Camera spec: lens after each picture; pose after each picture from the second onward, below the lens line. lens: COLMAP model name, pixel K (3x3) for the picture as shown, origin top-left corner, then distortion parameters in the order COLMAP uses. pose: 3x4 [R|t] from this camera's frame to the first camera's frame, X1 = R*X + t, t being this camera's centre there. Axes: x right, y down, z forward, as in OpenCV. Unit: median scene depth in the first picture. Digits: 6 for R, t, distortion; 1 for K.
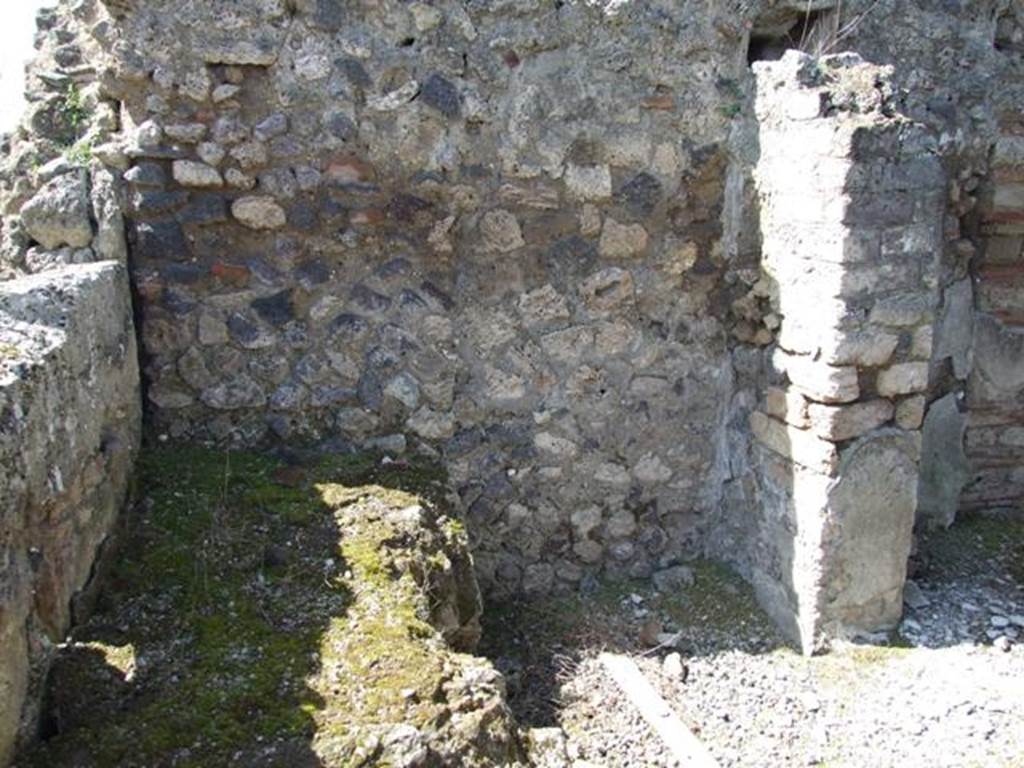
lens RADIAL K [[864.3, 0, 530.7], [0, 864.3, 361.9], [0, 0, 1]] dist [-0.032305, -0.000799]
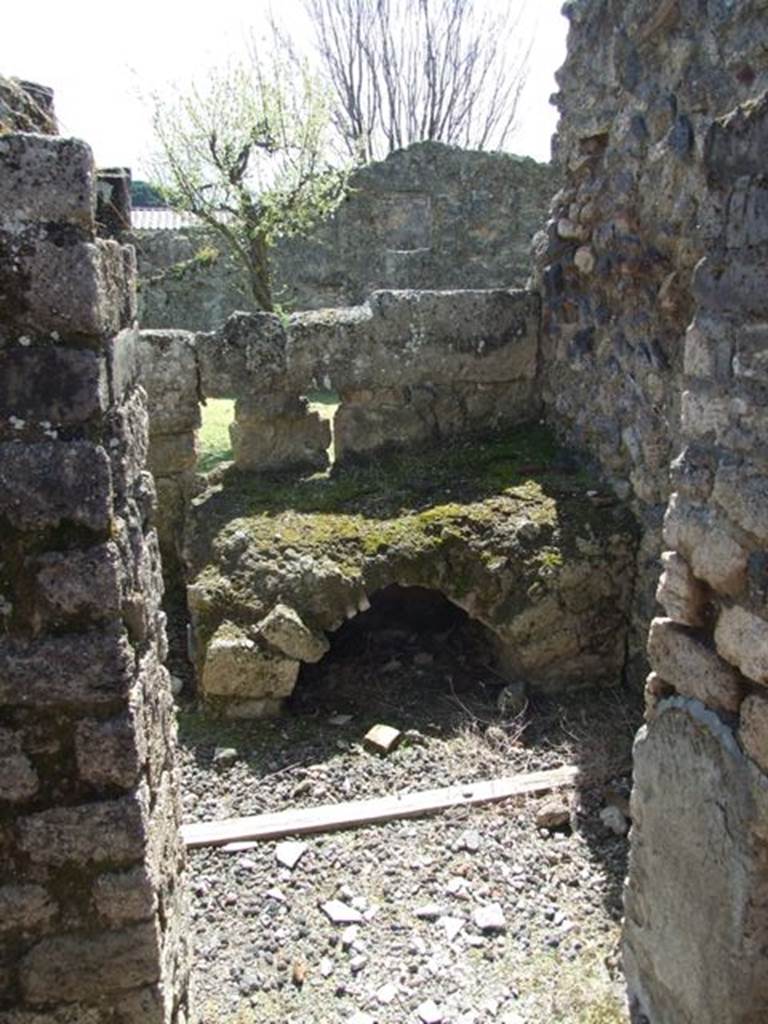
lens RADIAL K [[864.3, 0, 384.0], [0, 864.3, 512.0], [0, 0, 1]] dist [-0.032305, -0.000799]
pose [[-0.153160, 0.298065, -0.942178, 0.918187], [-0.191664, 0.926362, 0.324219, -0.170458], [0.969436, 0.230239, -0.084754, 0.843846]]
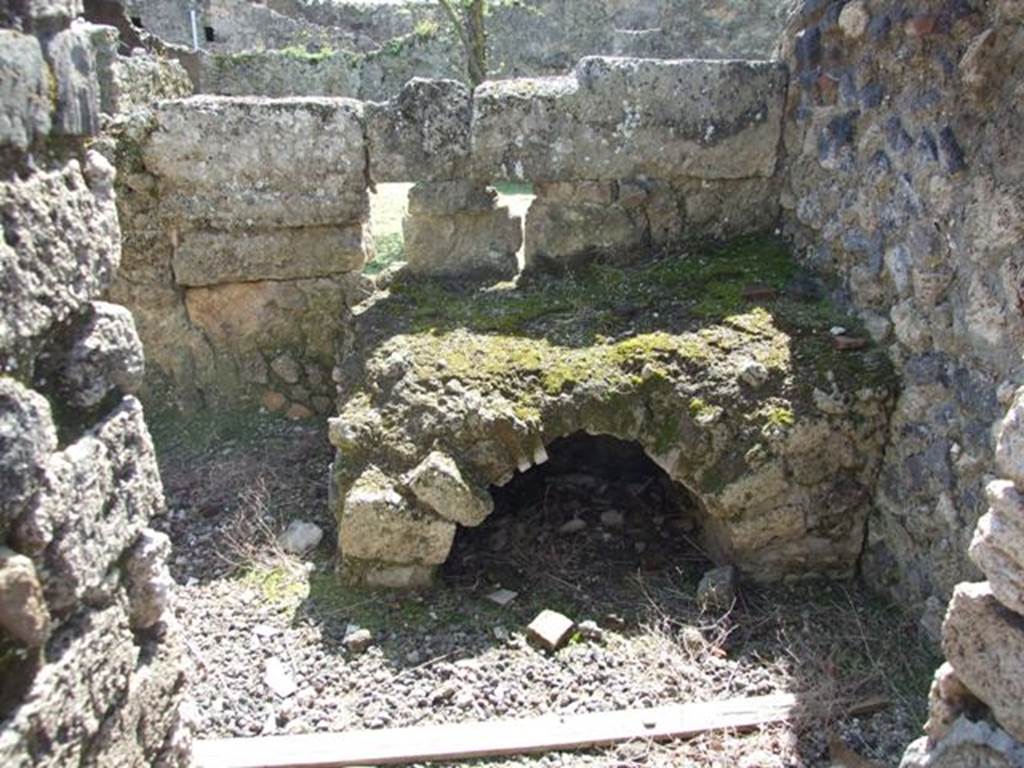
lens RADIAL K [[810.2, 0, 570.6], [0, 810.2, 432.2], [0, 0, 1]] dist [-0.021323, 0.007187]
pose [[-0.206254, 0.432404, -0.877773, 0.651925], [-0.222609, 0.852803, 0.472411, -0.123952], [0.952840, 0.292837, -0.079637, 0.842042]]
